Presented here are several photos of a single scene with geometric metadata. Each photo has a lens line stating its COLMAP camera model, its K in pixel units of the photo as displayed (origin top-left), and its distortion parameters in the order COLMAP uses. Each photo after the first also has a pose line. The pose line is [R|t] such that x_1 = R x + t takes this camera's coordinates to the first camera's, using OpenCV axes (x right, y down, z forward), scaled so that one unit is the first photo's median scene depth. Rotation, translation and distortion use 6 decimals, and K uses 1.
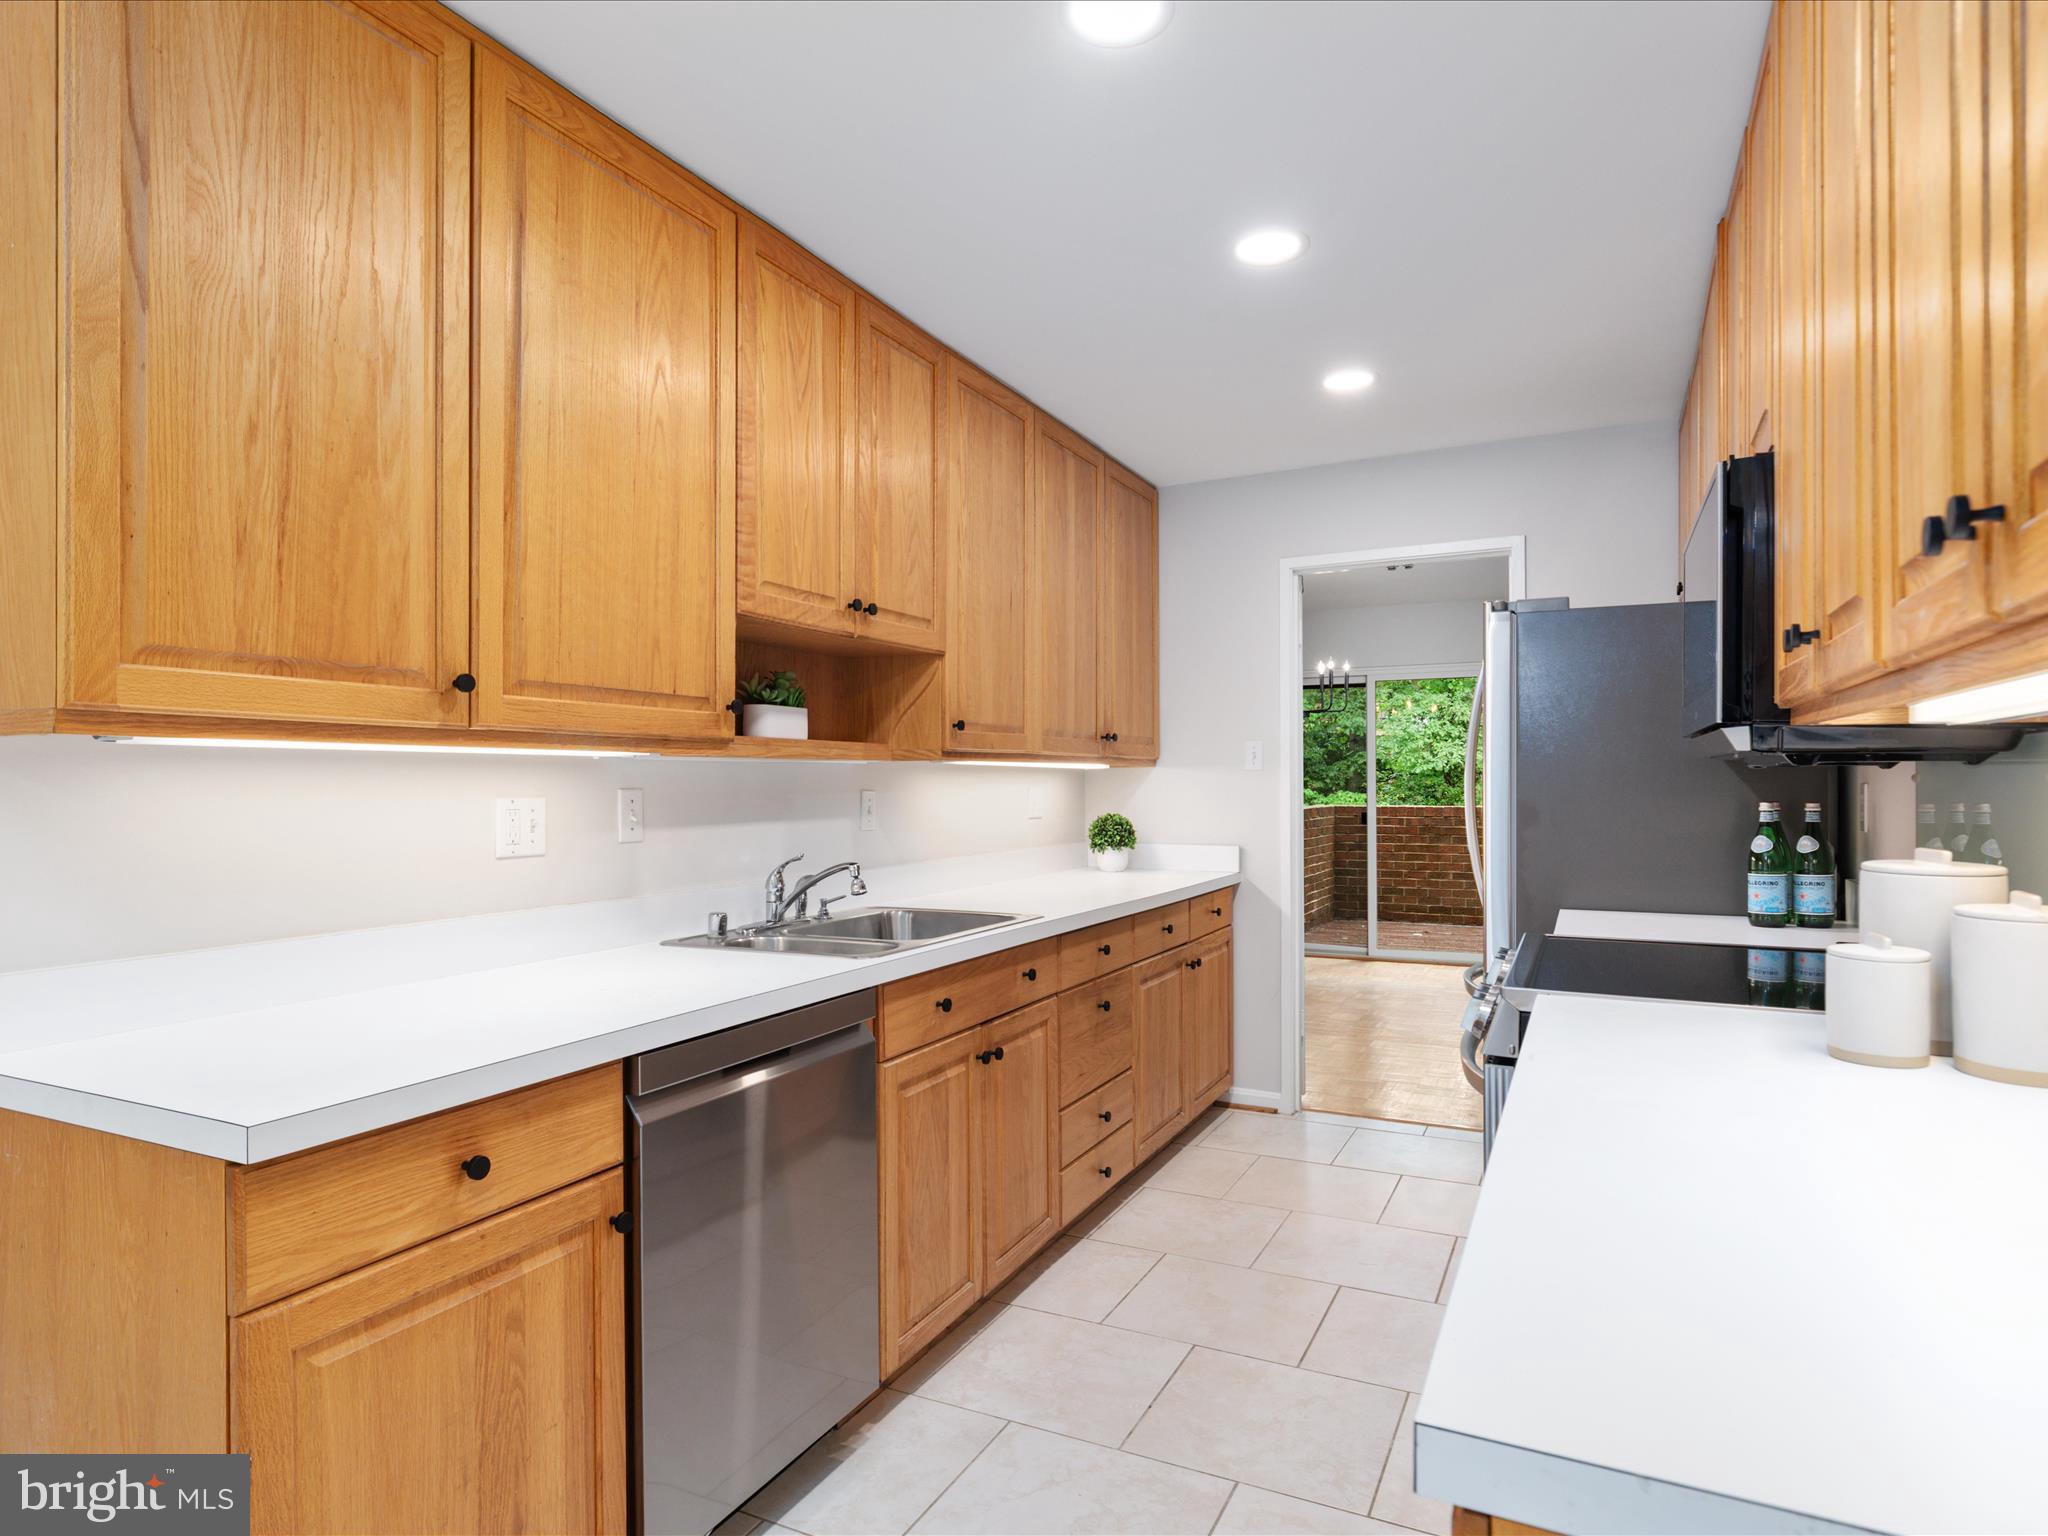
lens RADIAL K [[1148.1, 0, 1026.7], [0, 1148.1, 778.8], [0, 0, 1]] dist [0.003290, -0.000294]
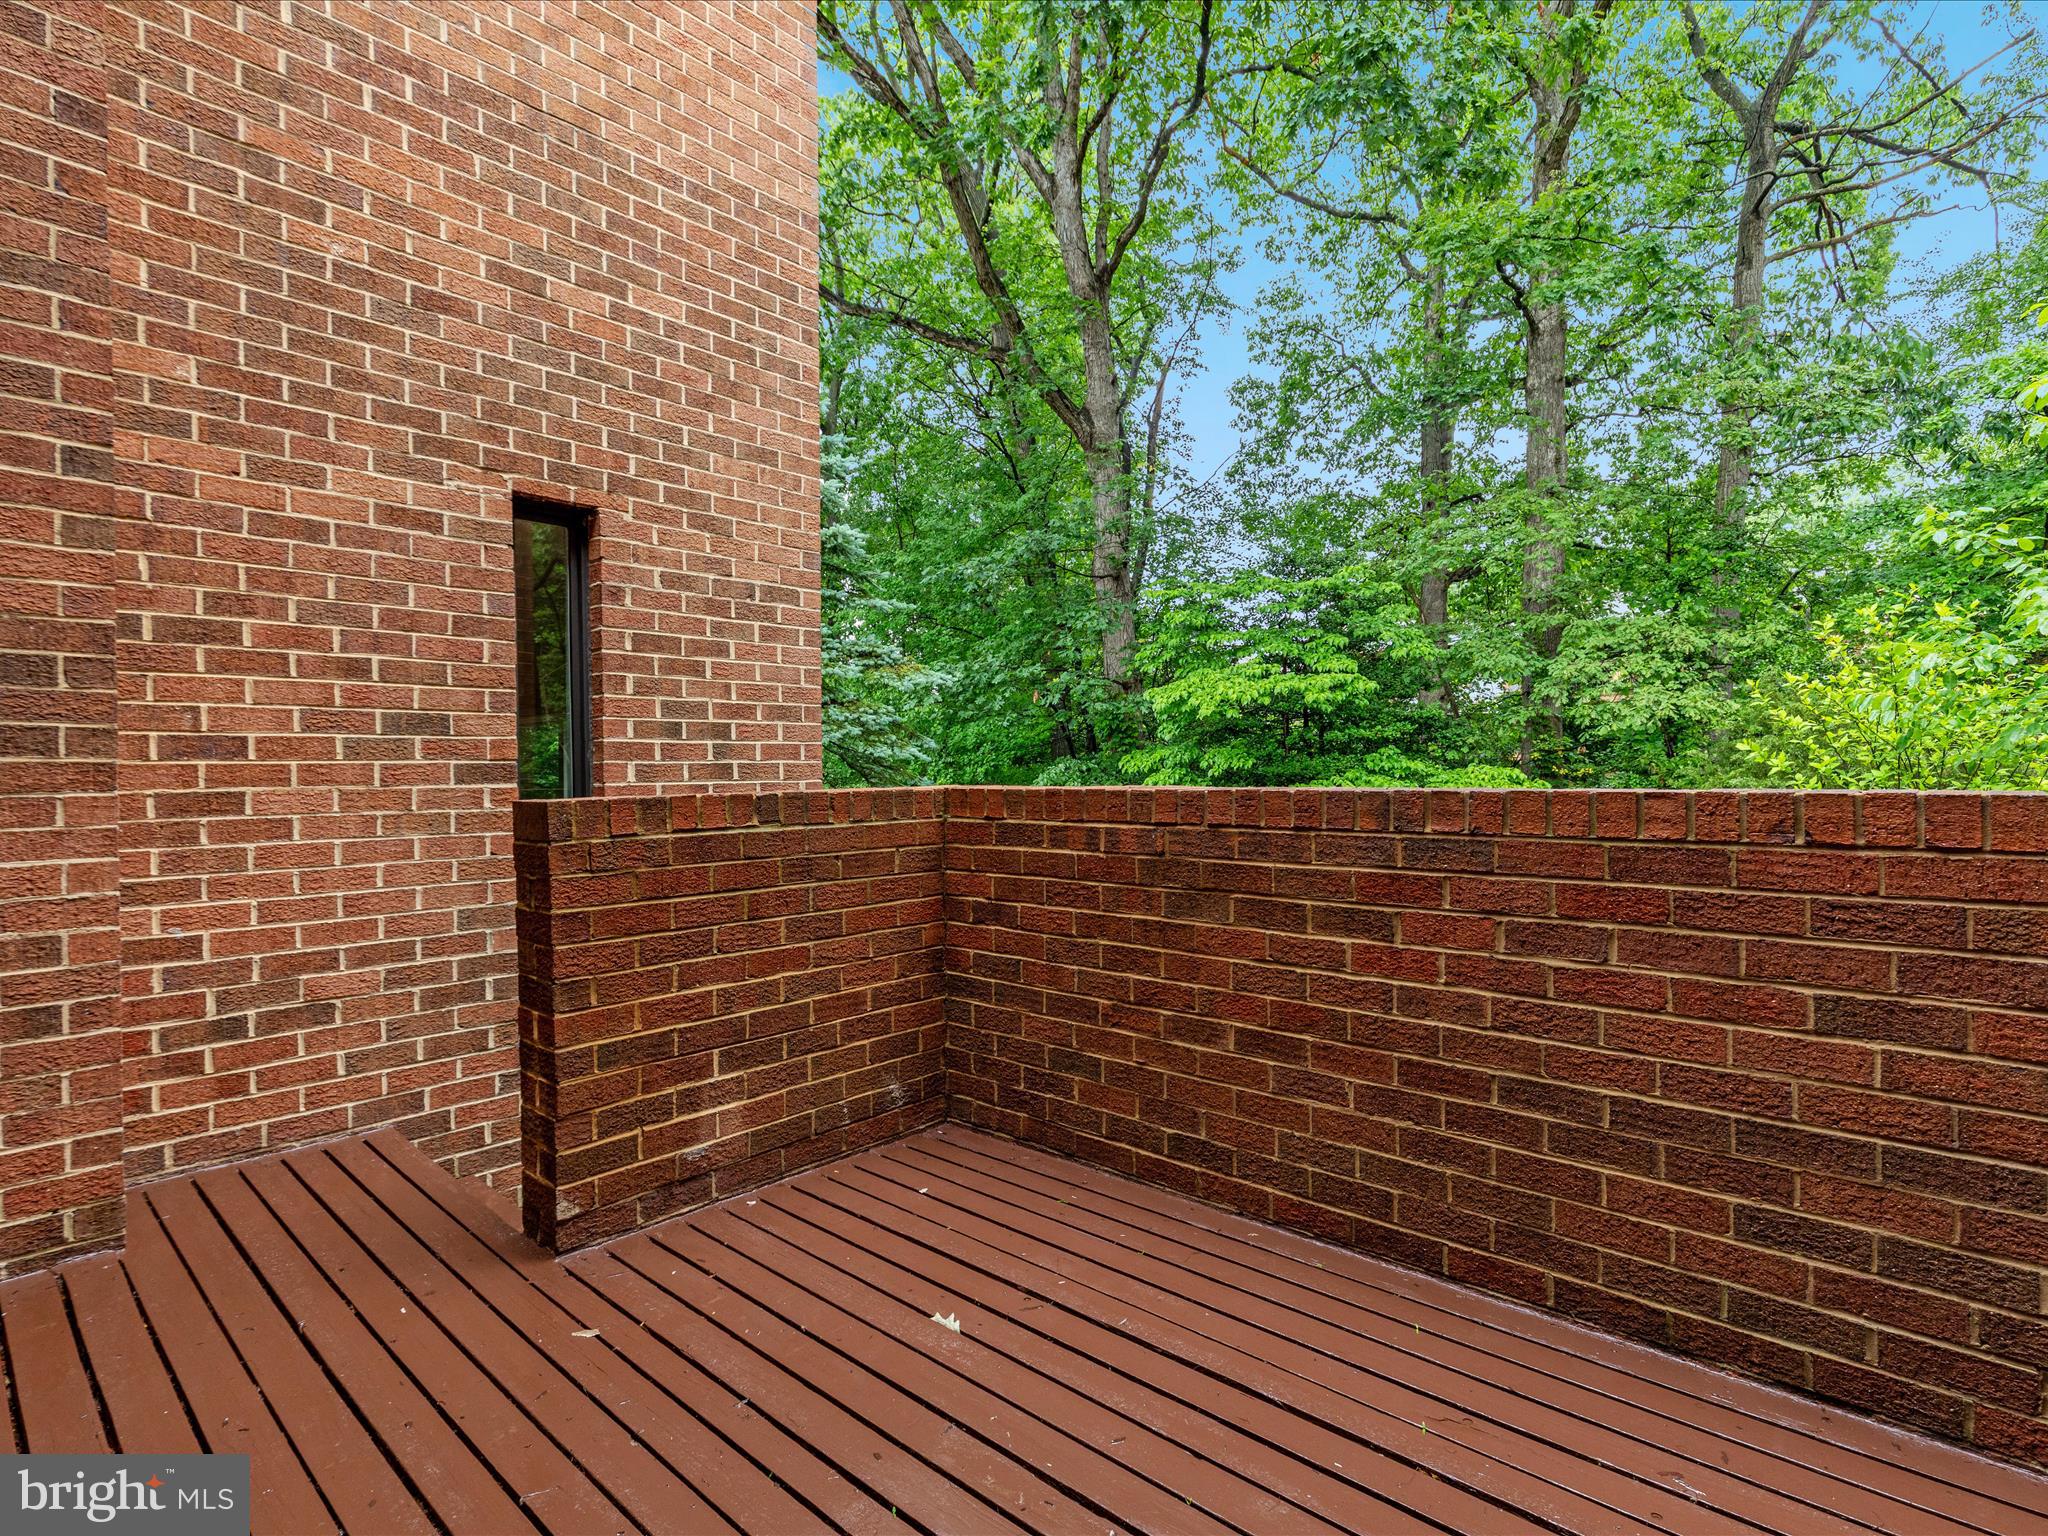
lens RADIAL K [[1045.9, 0, 1010.2], [0, 1045.9, 765.9], [0, 0, 1]] dist [0.001802, -0.001976]
pose [[0.961454, -0.007885, -0.274851, 1.030477], [0.008563, 0.999963, 0.001265, 0.046615], [0.274831, -0.003570, 0.961486, 1.963821]]
